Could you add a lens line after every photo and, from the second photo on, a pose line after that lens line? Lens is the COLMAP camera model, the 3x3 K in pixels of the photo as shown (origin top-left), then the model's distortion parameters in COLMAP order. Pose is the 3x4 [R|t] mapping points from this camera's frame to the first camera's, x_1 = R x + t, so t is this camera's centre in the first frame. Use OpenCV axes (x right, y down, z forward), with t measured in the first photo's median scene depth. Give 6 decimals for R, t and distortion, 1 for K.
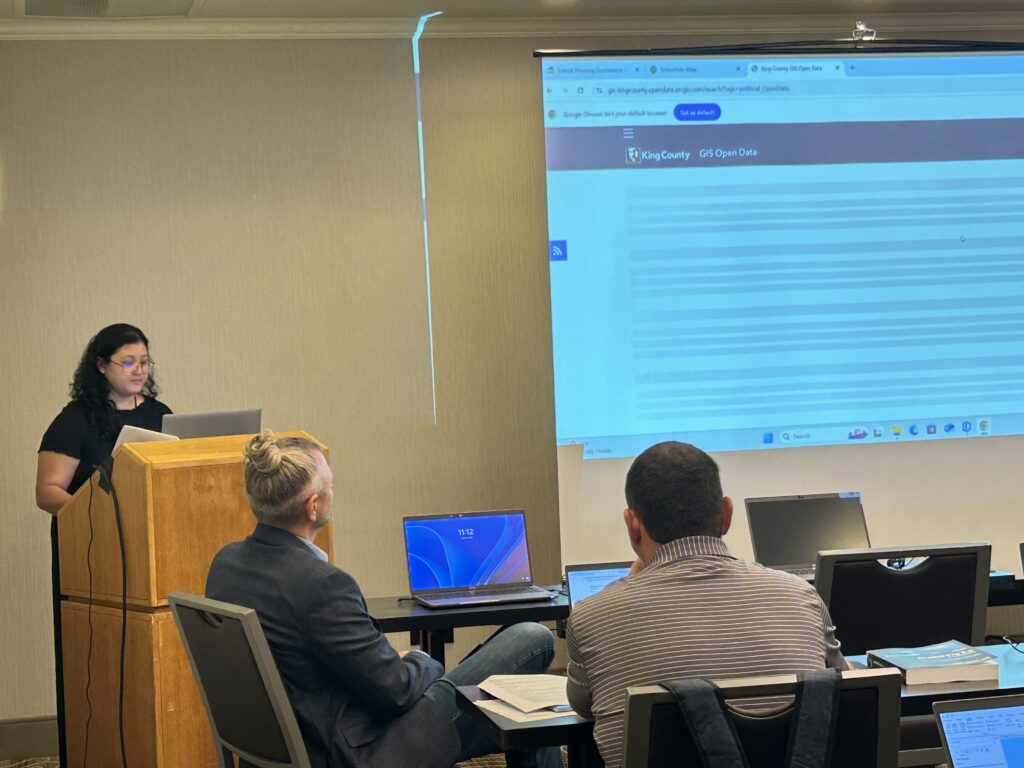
lens RADIAL K [[1947.4, 0, 488.0], [0, 1947.4, 405.1], [0, 0, 1]] dist [0.153561, 0.000000]
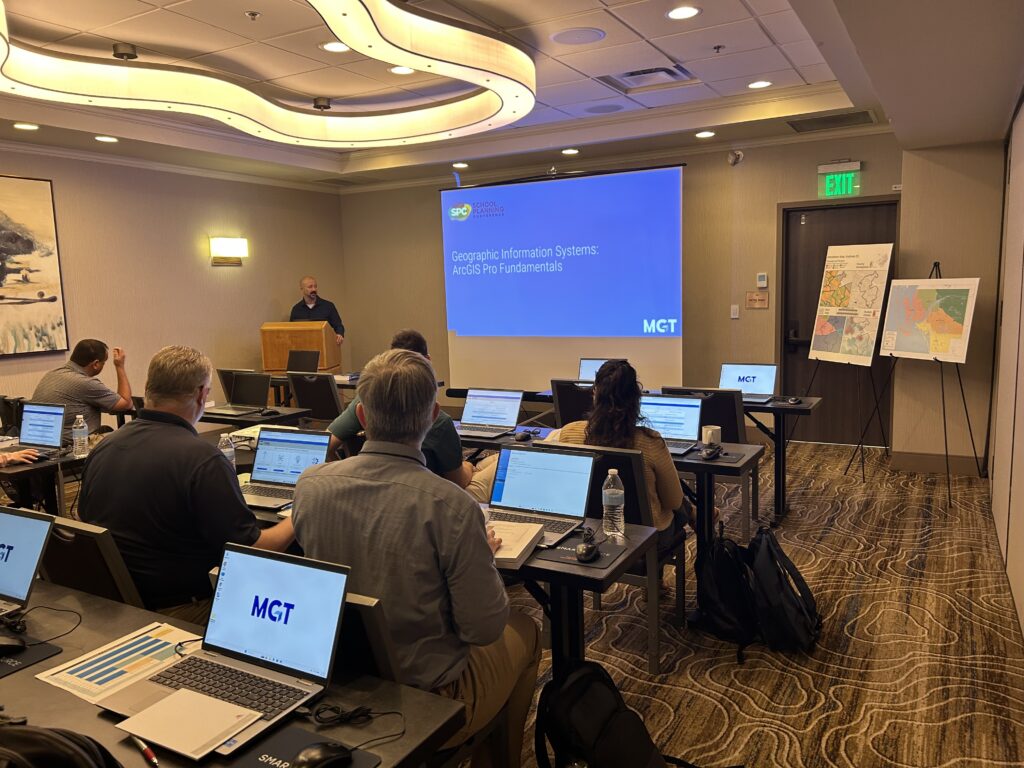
lens RADIAL K [[779.3, 0, 510.0], [0, 779.3, 381.3], [0, 0, 1]] dist [0.027799, -0.021069]
pose [[0.734454, 0.105092, -0.670472, 1.062577], [-0.023171, 0.991245, 0.129988, -0.066723], [0.678263, -0.079935, 0.730459, 0.279322]]
